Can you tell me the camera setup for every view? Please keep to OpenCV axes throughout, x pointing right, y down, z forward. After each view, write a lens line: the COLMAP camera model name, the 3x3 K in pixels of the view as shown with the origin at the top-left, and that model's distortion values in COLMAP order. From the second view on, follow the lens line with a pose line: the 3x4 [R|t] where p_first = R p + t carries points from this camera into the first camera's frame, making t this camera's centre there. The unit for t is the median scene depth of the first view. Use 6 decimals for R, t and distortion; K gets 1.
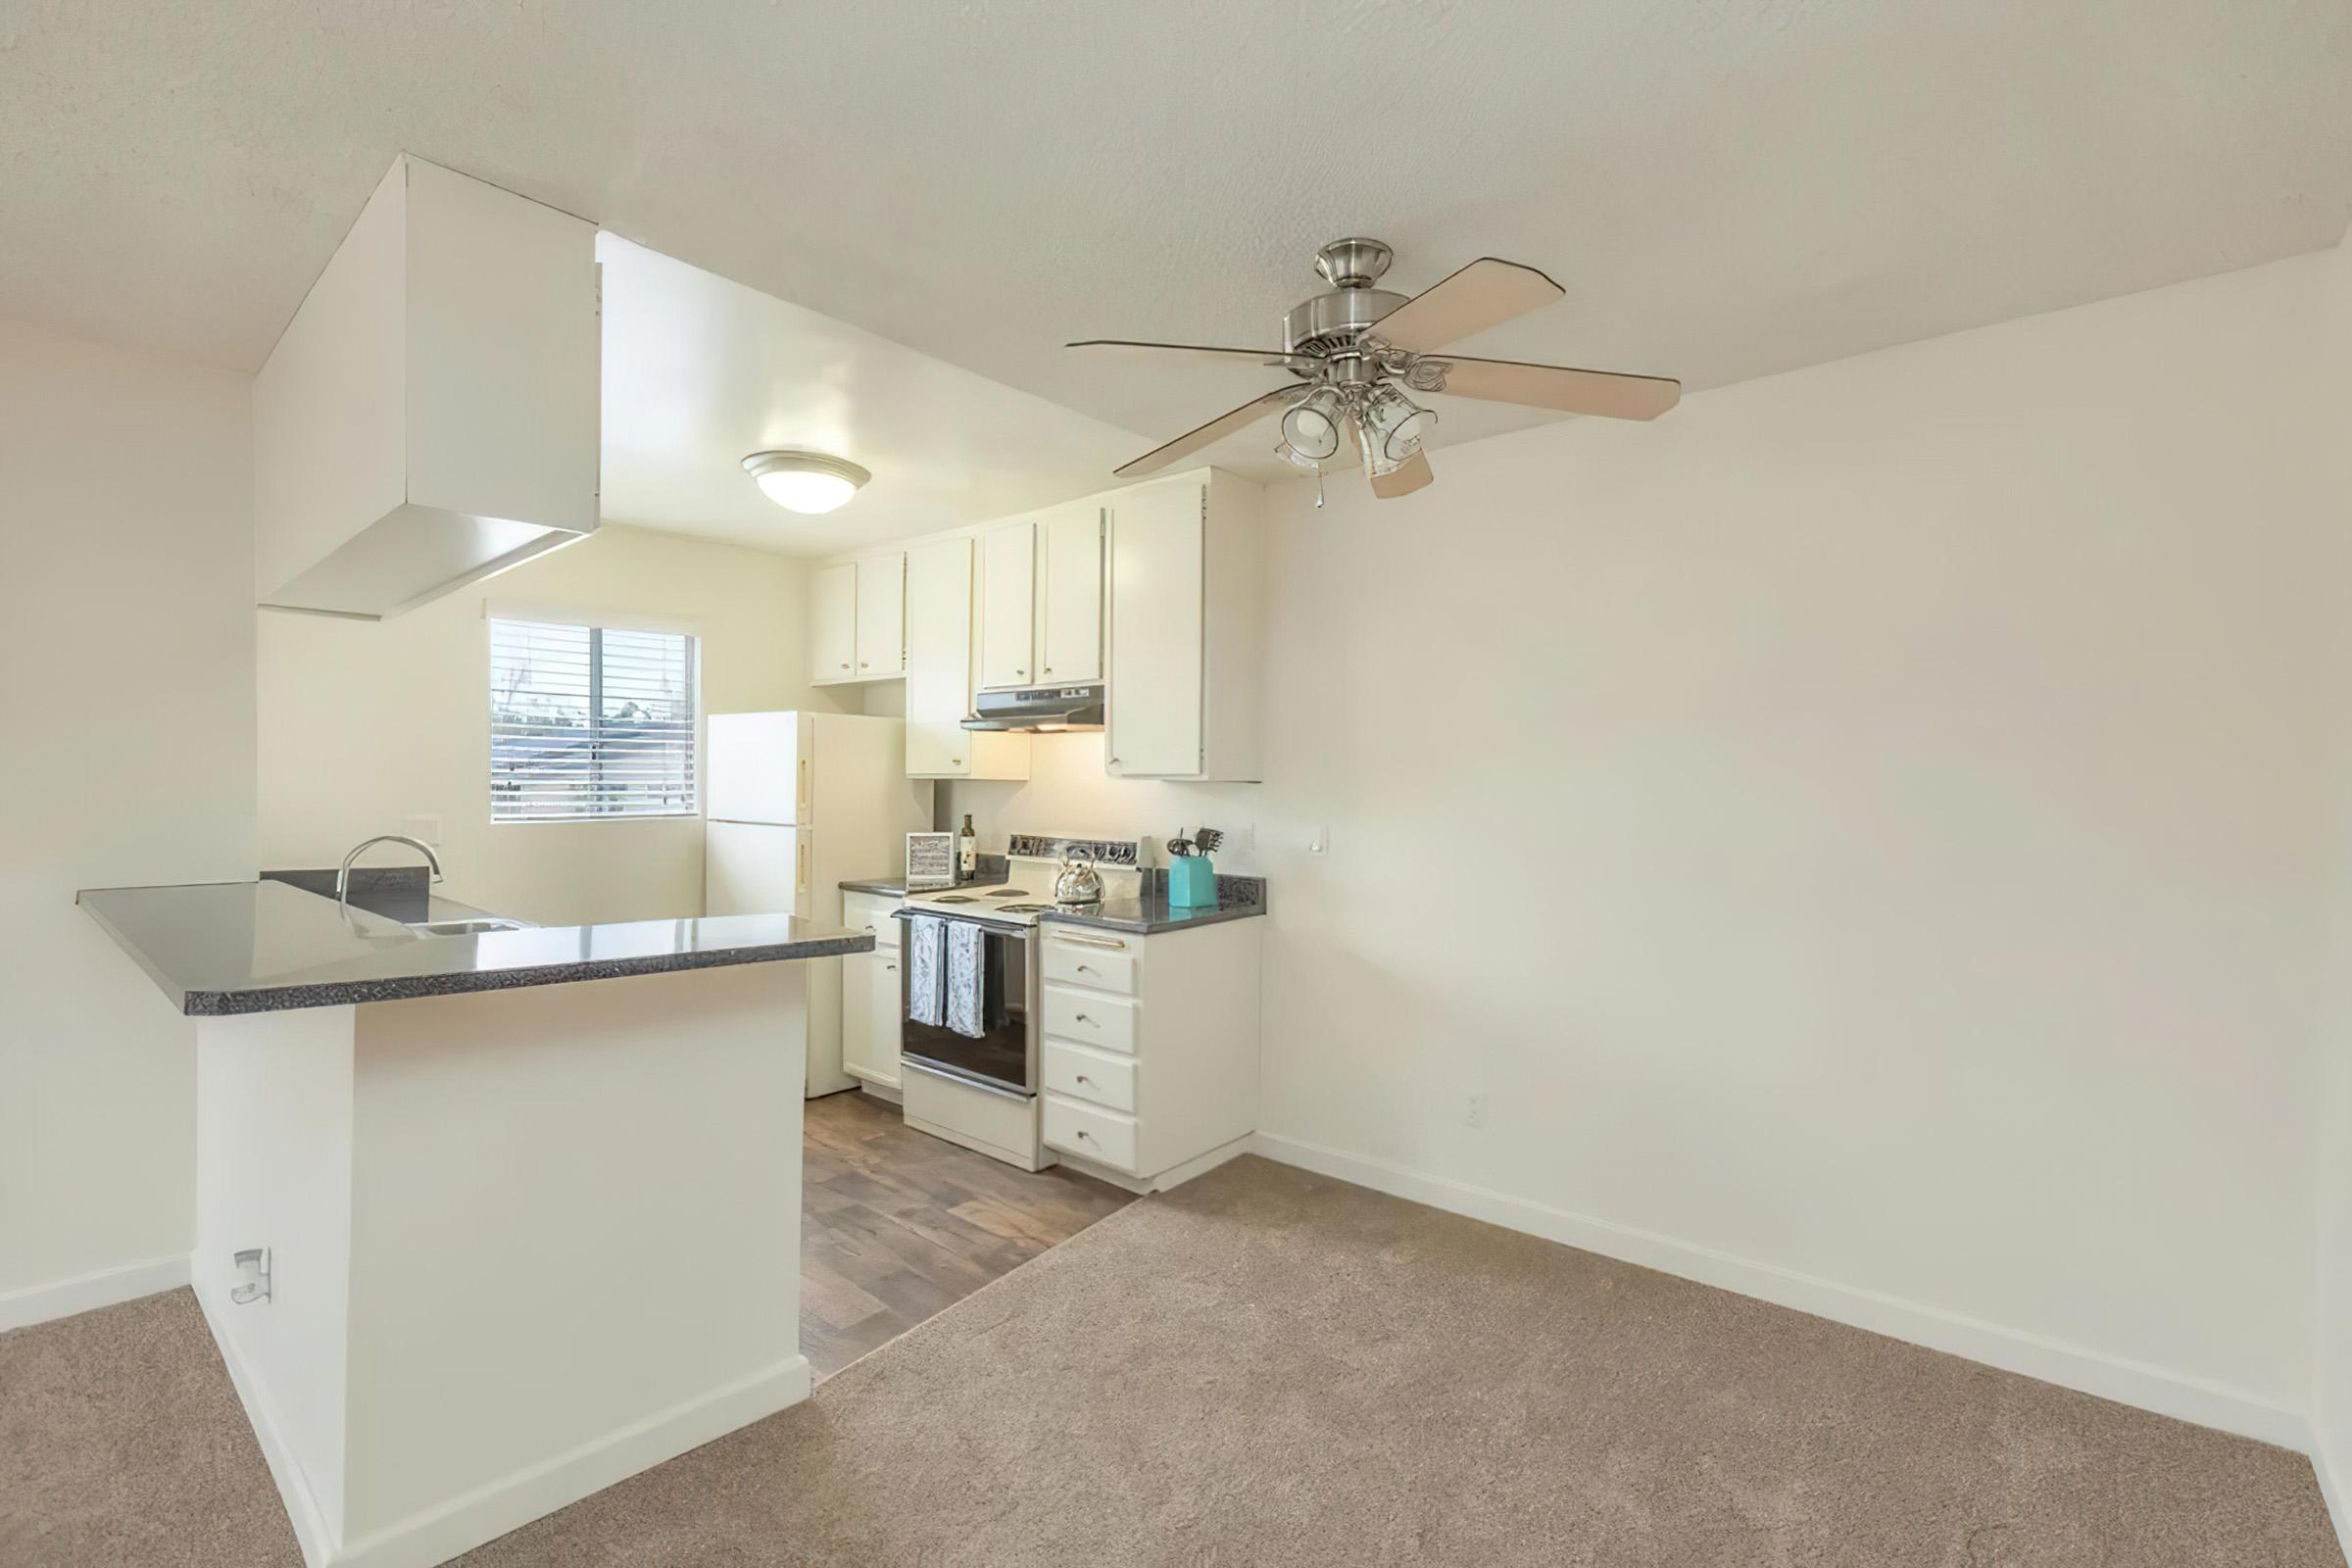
lens RADIAL K [[1082.1, 0, 1176.0], [0, 1082.1, 784.0], [0, 0, 1]] dist [-0.001471, -0.000080]
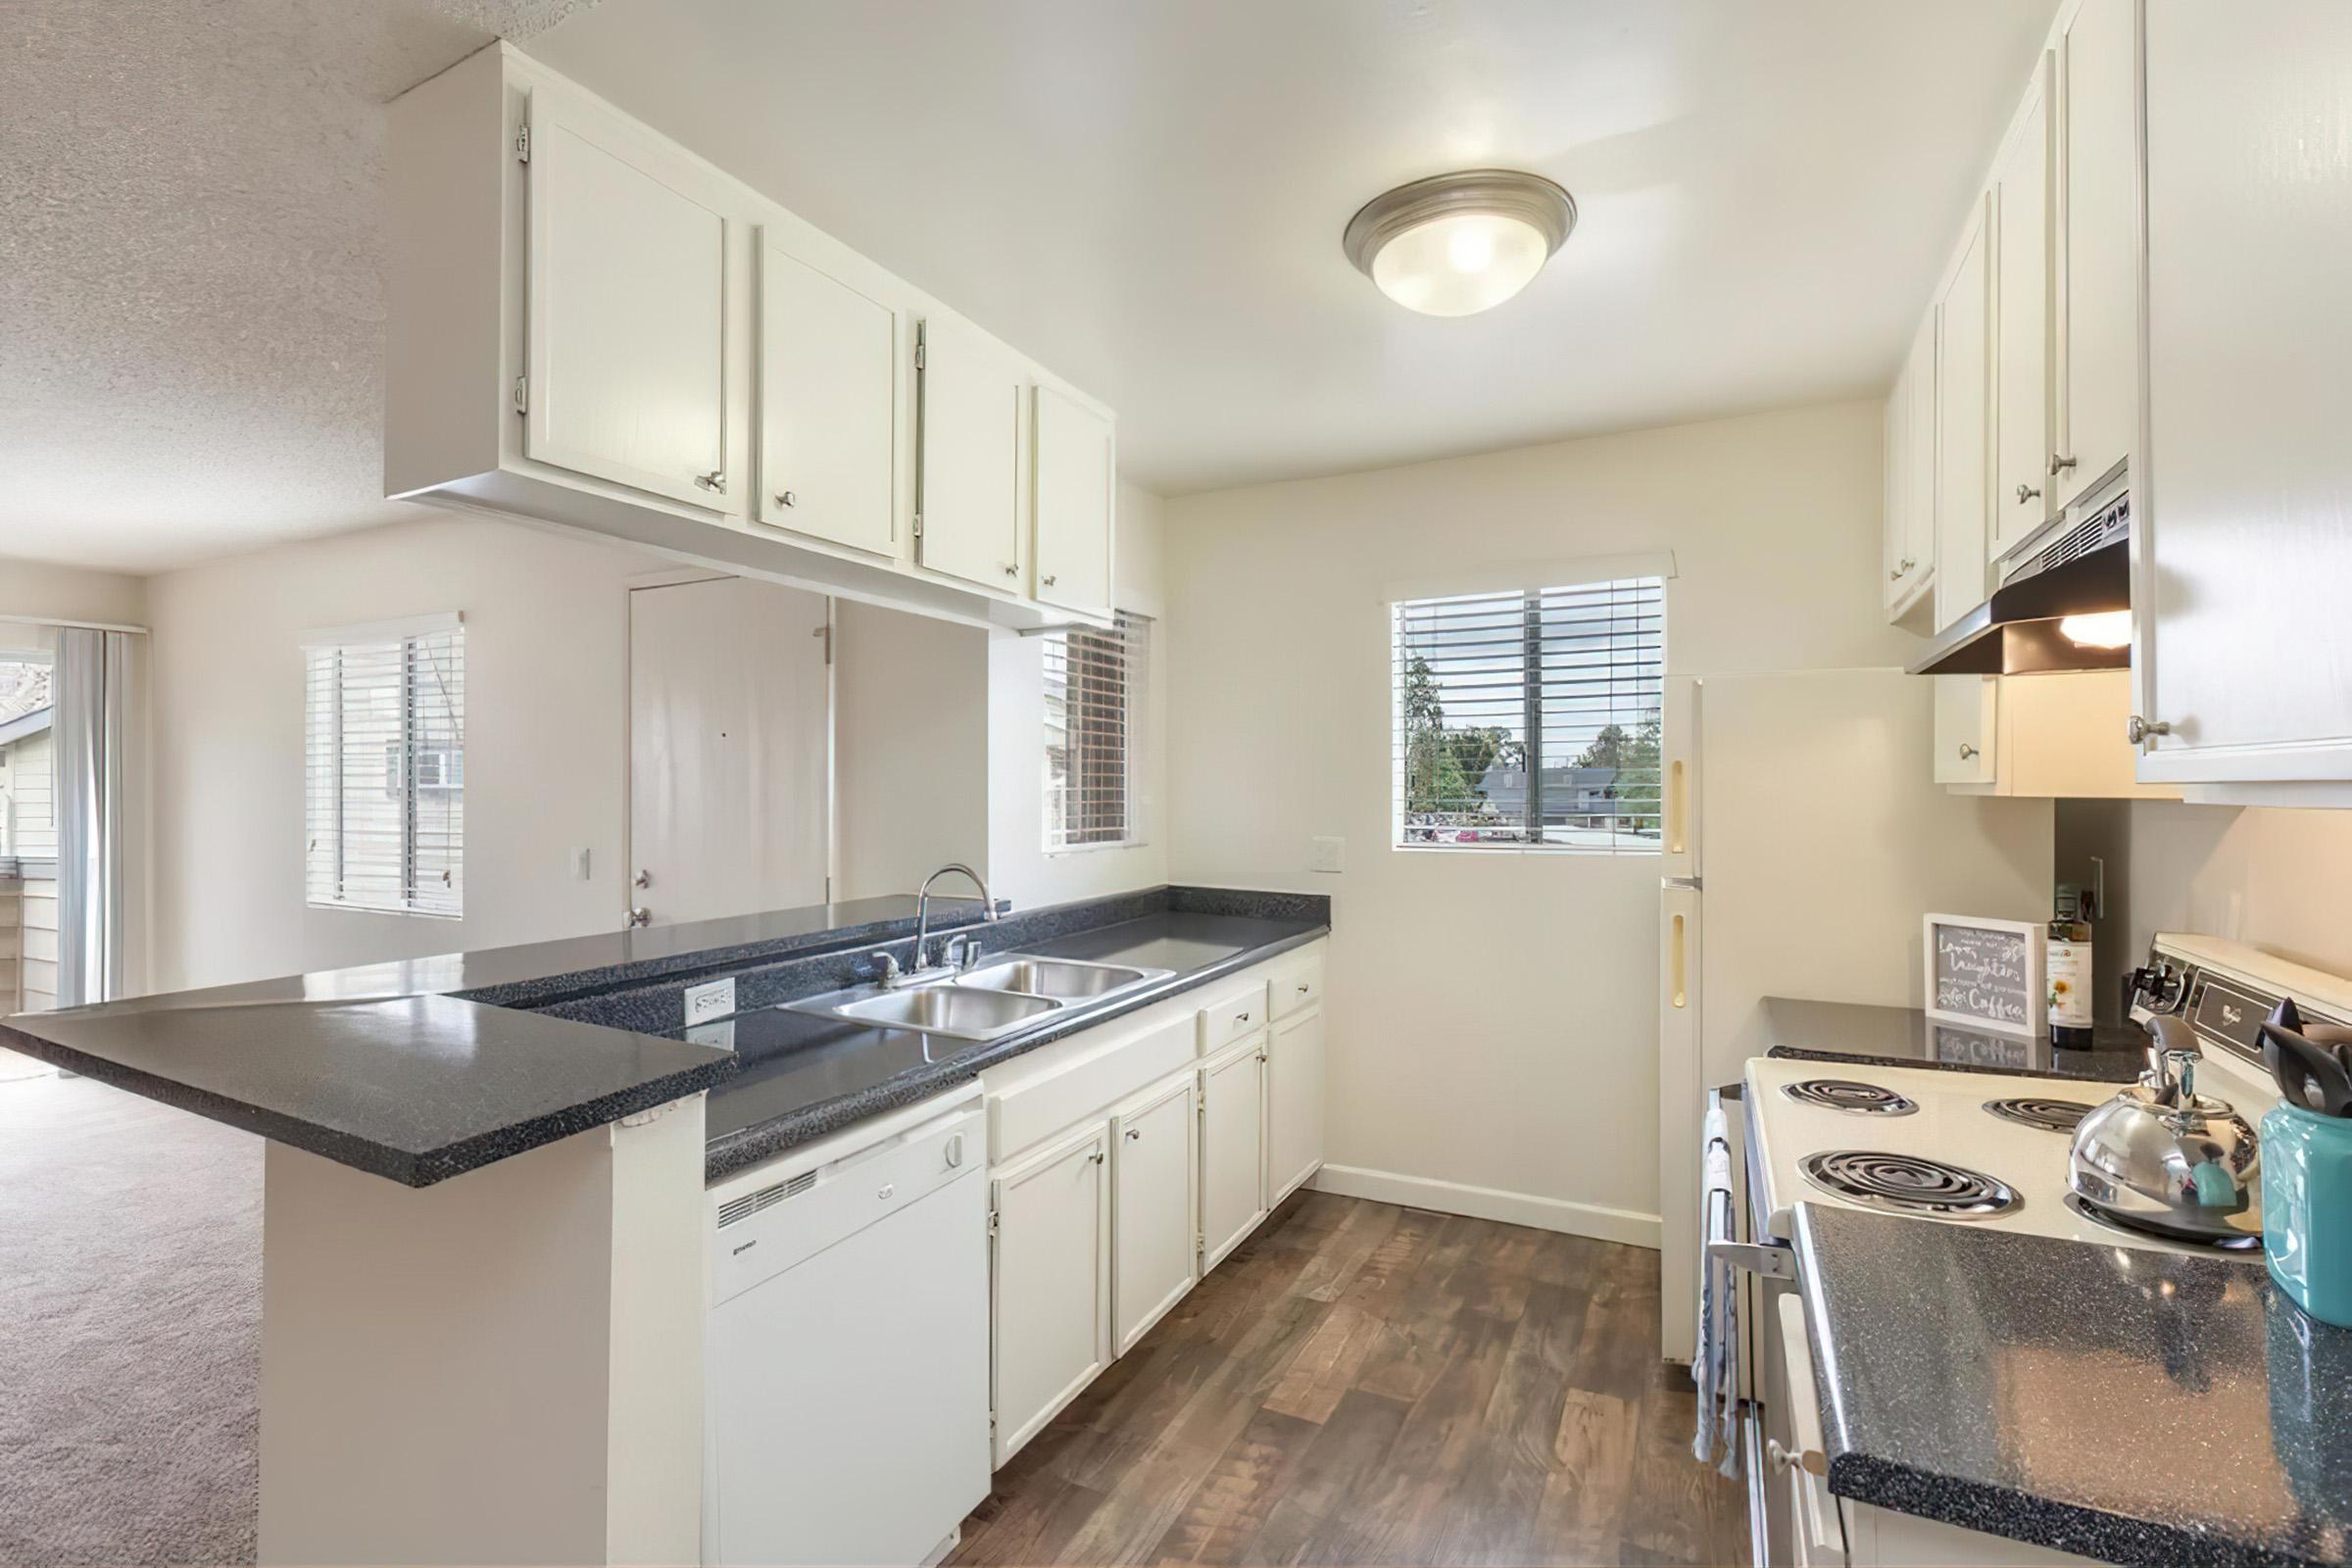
lens RADIAL K [[1082.1, 0, 1176.0], [0, 1082.1, 784.0], [0, 0, 1]] dist [-0.001471, -0.000080]
pose [[0.247100, -0.009817, -0.968940, 0.126452], [0.001254, 0.999951, -0.009812, -0.006388], [0.968989, 0.001209, 0.247100, 0.638932]]
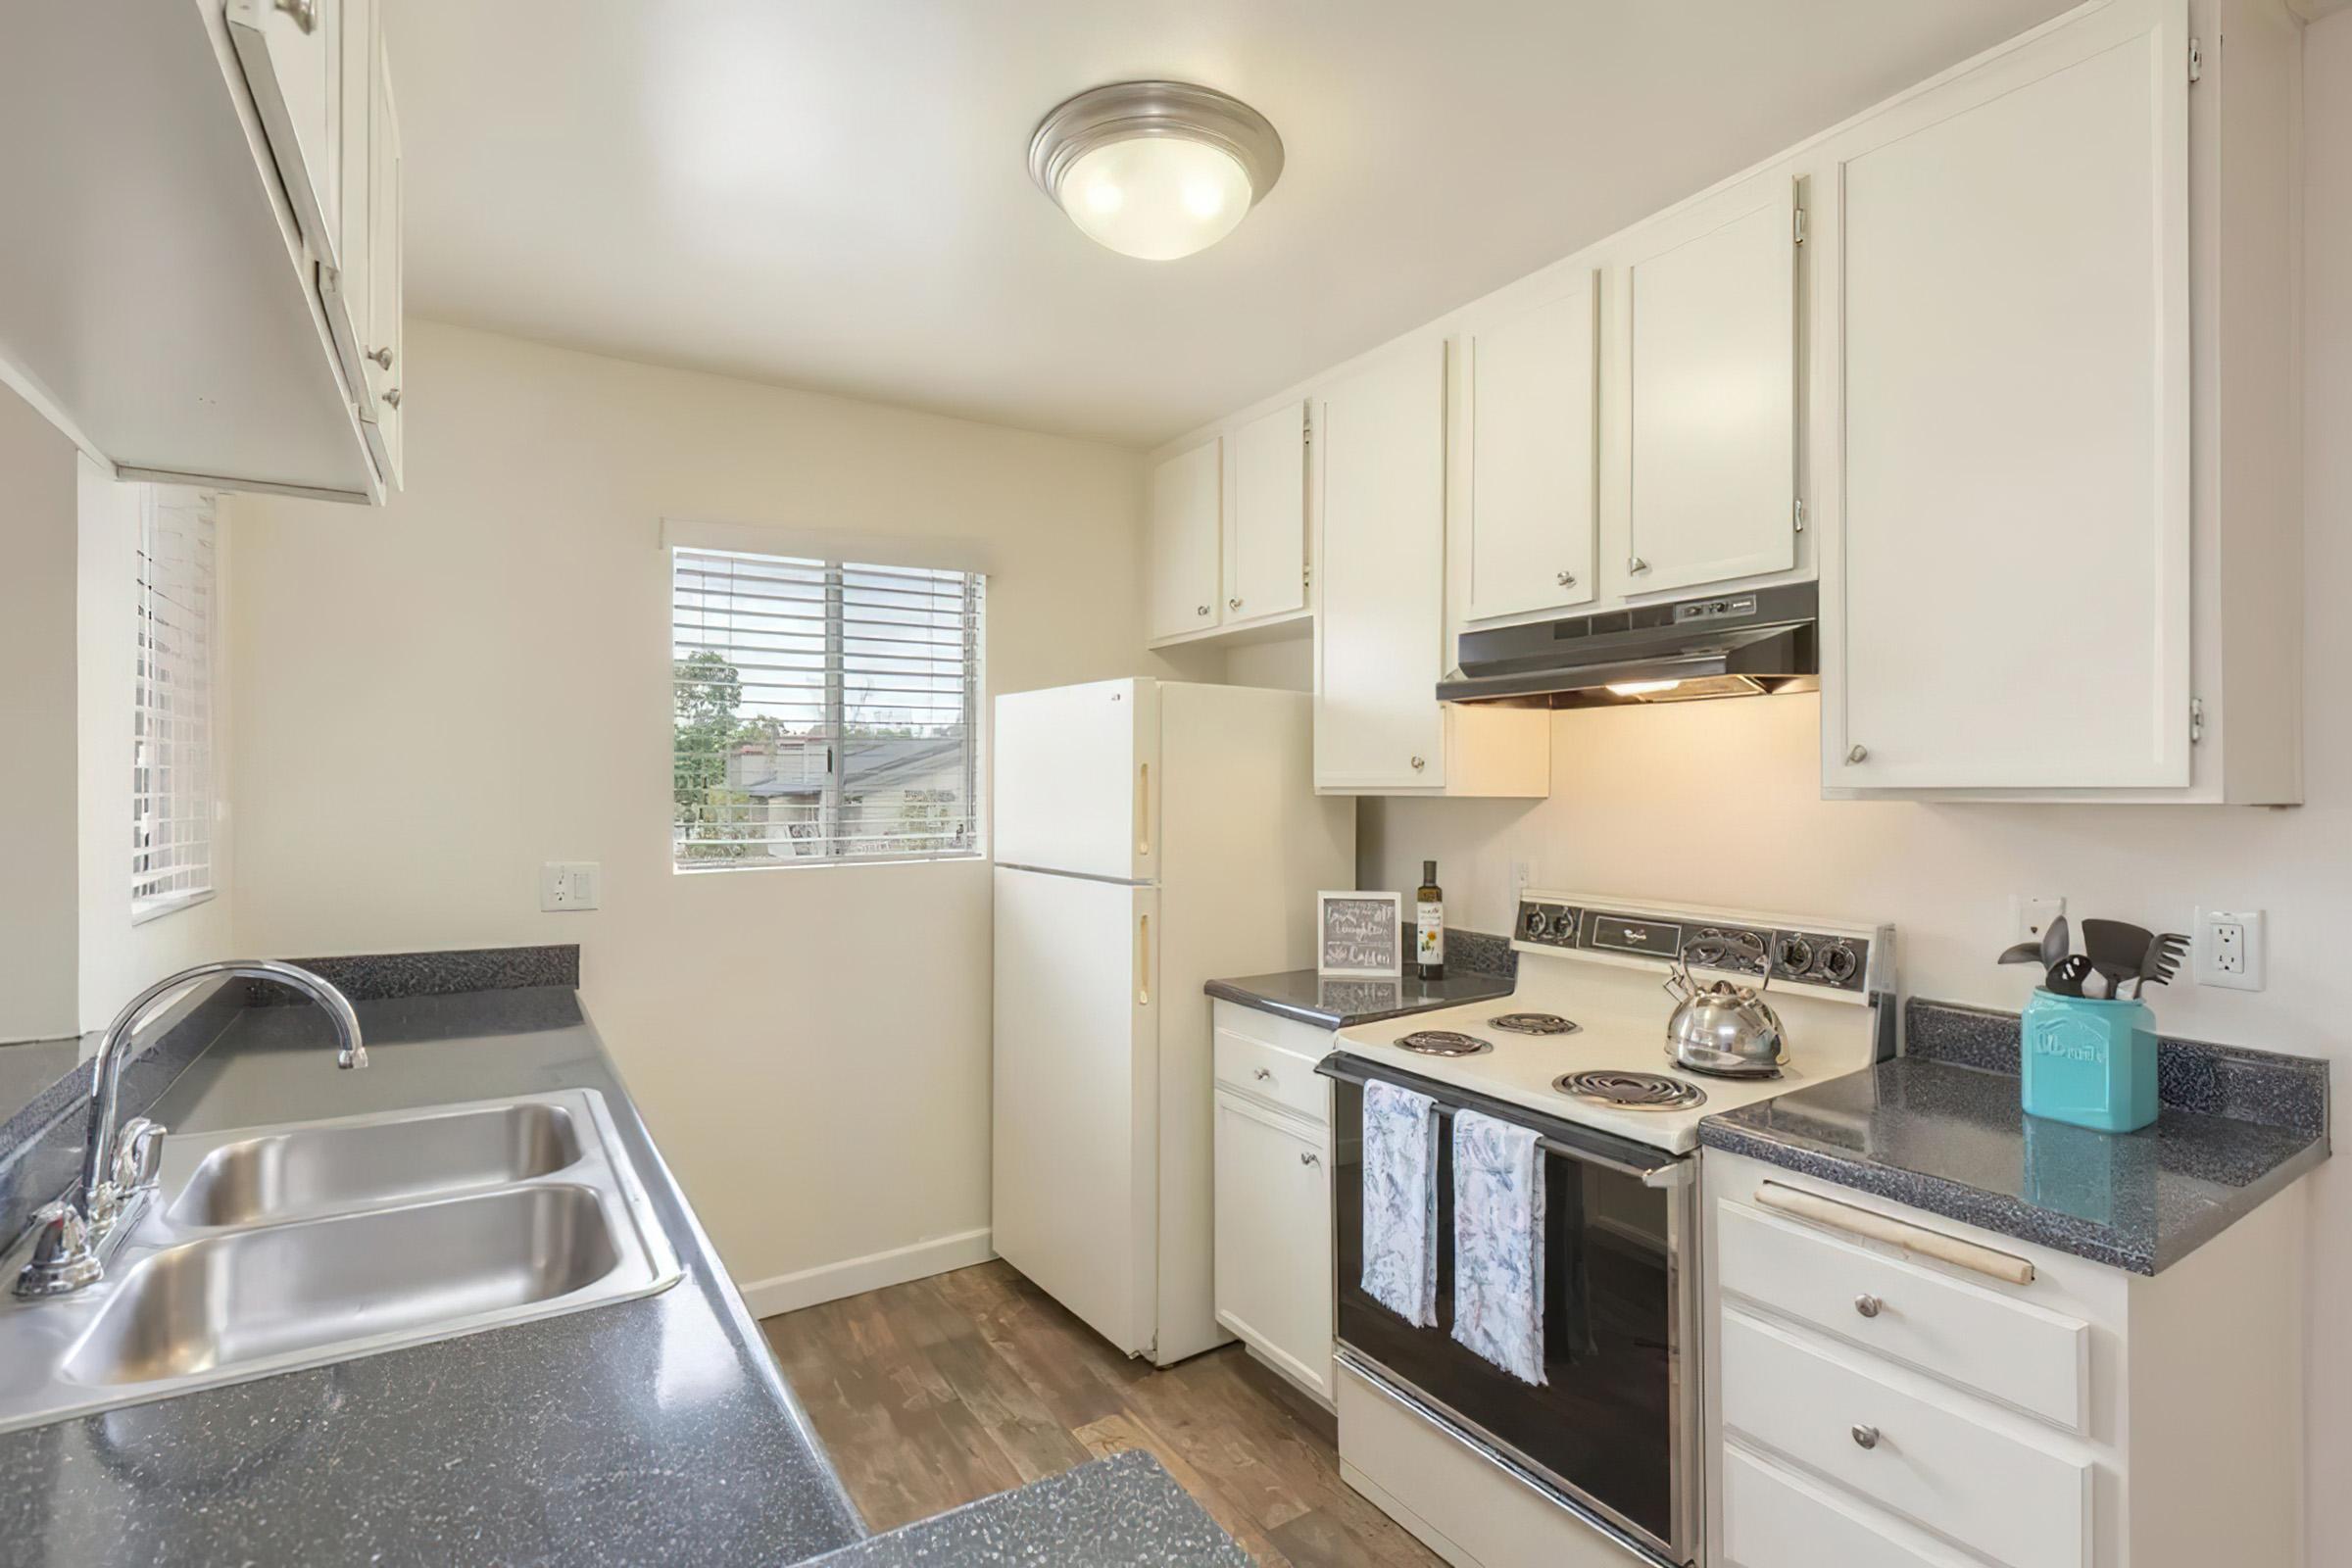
lens RADIAL K [[1120.8, 0, 1176.0], [0, 1120.8, 784.0], [0, 0, 1]] dist [-0.000168, -0.000046]
pose [[0.960698, -0.009651, -0.277428, -0.173235], [0.008460, 0.999949, -0.005491, -0.009425], [0.277467, 0.002928, 0.960731, 0.461882]]
